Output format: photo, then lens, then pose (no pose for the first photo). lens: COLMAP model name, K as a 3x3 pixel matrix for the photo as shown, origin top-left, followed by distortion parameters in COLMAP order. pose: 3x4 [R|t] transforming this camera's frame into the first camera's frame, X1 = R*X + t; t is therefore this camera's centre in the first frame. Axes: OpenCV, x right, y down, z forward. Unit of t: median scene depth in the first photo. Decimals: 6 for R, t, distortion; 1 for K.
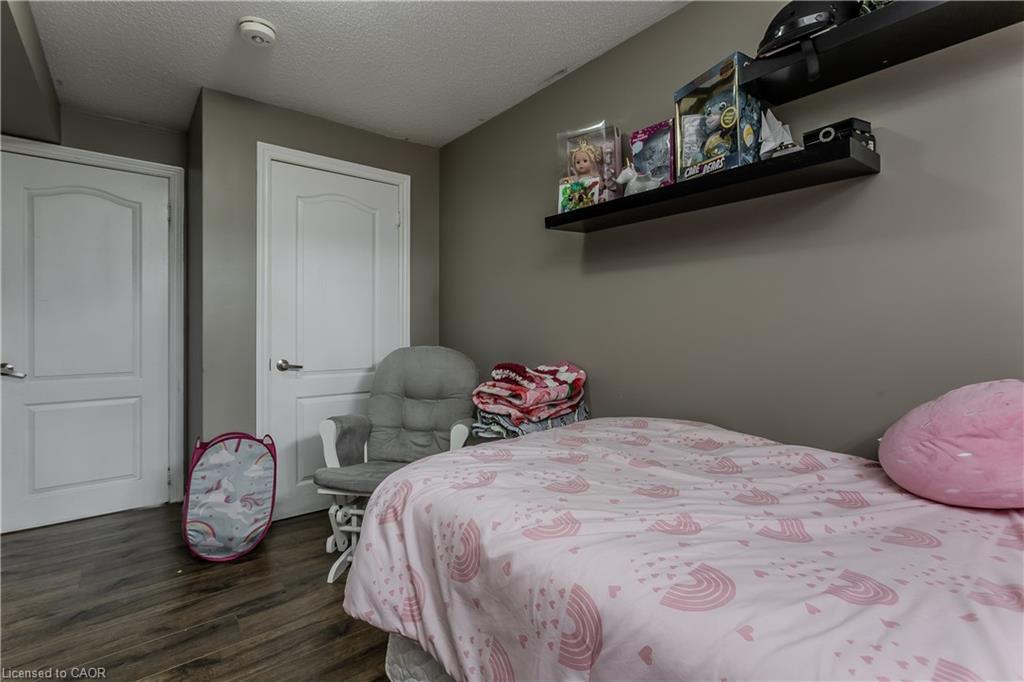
lens RADIAL K [[469.0, 0, 511.8], [0, 469.0, 325.5], [0, 0, 1]] dist [-0.000285, -0.000018]
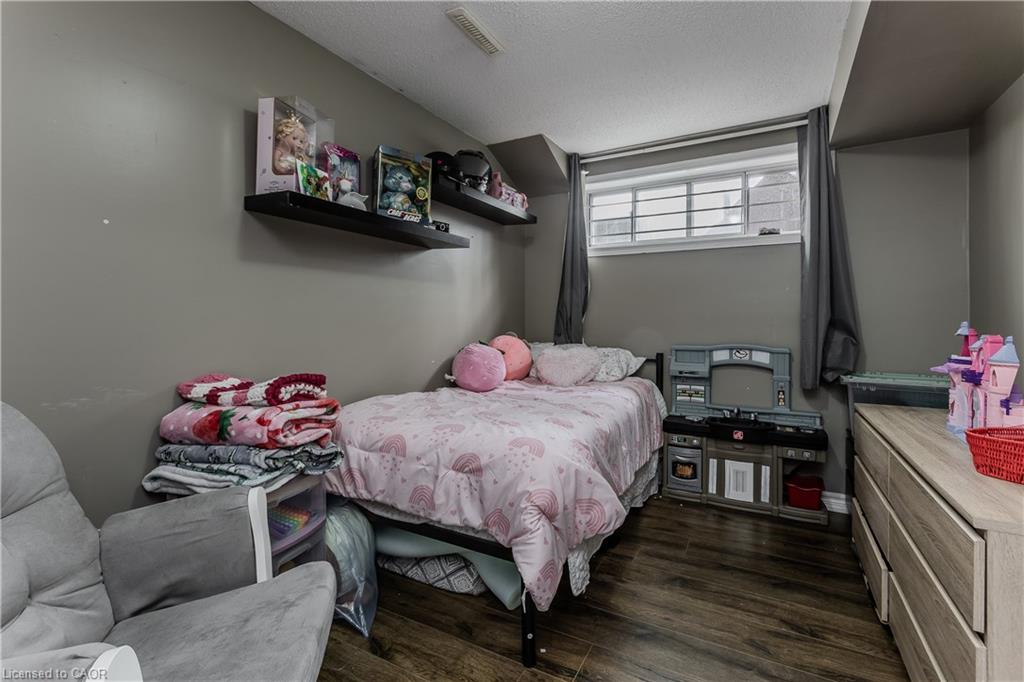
lens RADIAL K [[469.0, 0, 511.8], [0, 469.0, 325.5], [0, 0, 1]] dist [-0.000285, -0.000018]
pose [[-0.362342, -0.002013, 0.932043, -0.844568], [-0.001109, 0.999998, 0.001729, -0.000105], [-0.932045, -0.000407, -0.362343, 0.965837]]
